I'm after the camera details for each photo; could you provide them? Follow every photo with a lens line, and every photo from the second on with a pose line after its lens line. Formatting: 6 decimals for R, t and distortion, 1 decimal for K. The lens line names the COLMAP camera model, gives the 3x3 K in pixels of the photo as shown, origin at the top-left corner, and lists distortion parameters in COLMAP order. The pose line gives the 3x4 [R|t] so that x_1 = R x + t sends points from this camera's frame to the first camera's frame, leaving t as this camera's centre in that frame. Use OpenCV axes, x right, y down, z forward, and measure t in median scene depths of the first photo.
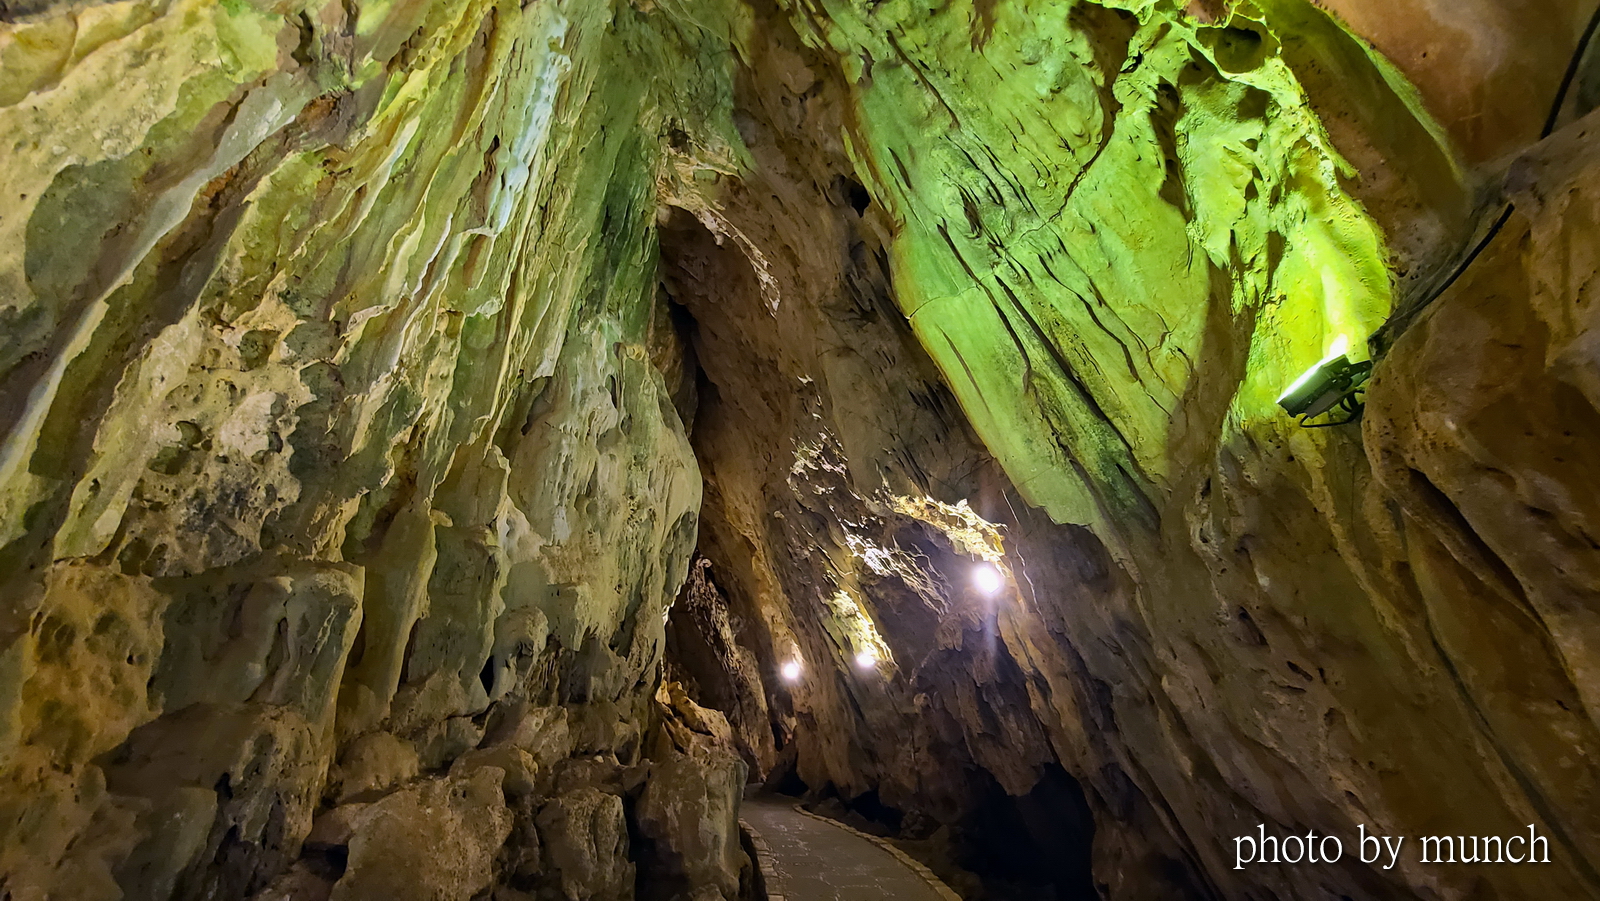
lens RADIAL K [[680.9, 0, 803.7], [0, 680.9, 448.4], [0, 0, 1]] dist [-0.002694, 0.000456]
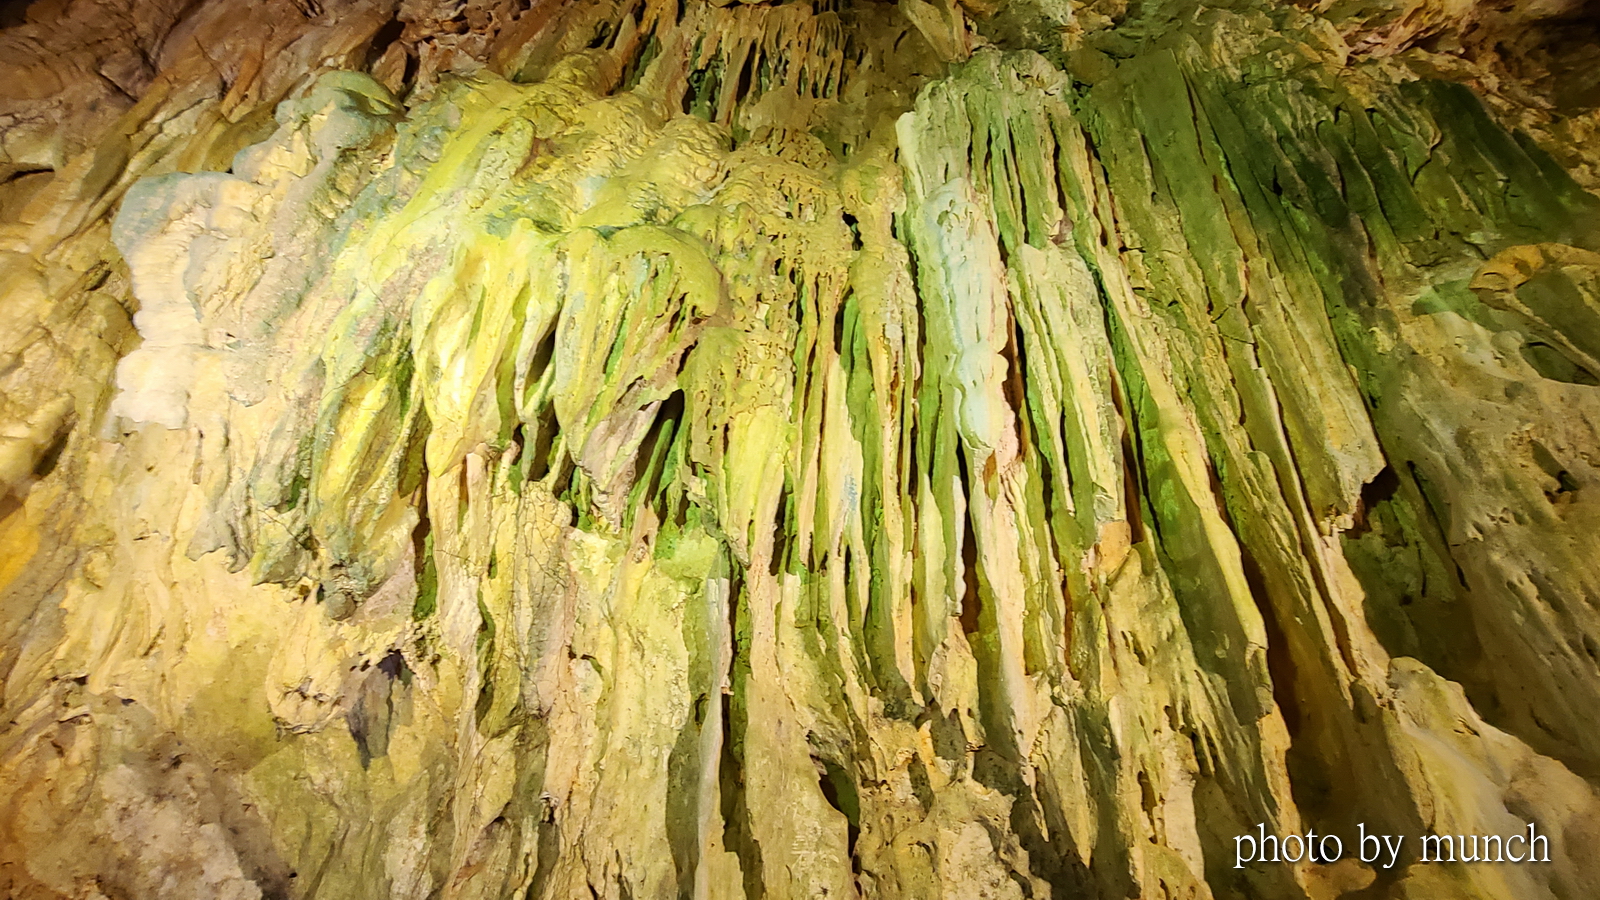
lens RADIAL K [[827.0, 0, 829.4], [0, 827.0, 422.3], [0, 0, 1]] dist [0.002372, -0.003380]
pose [[-0.136339, -0.707276, -0.693666, 0.145780], [0.365453, 0.614911, -0.698805, 0.173235], [0.920791, -0.348777, 0.174640, 0.646690]]
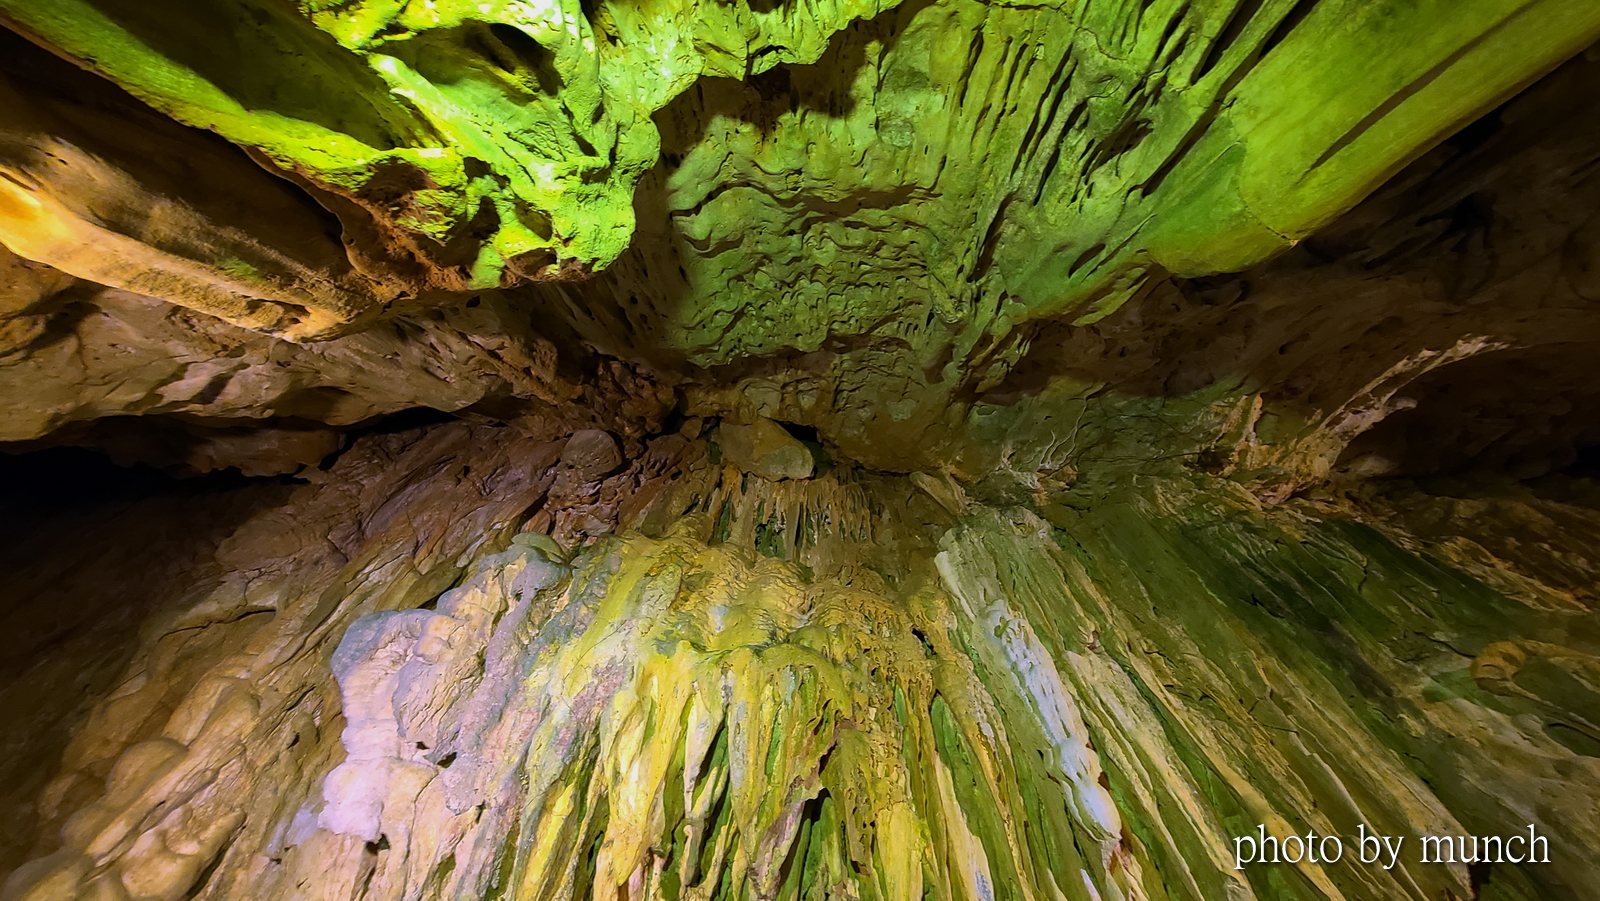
lens RADIAL K [[680.9, 0, 798.9], [0, 680.9, 452.9], [0, 0, 1]] dist [-0.002694, 0.000456]
pose [[-0.154263, -0.949698, -0.272539, 0.194354], [0.380437, 0.197478, -0.903477, 0.137884], [0.911850, -0.243057, 0.330837, 0.481203]]
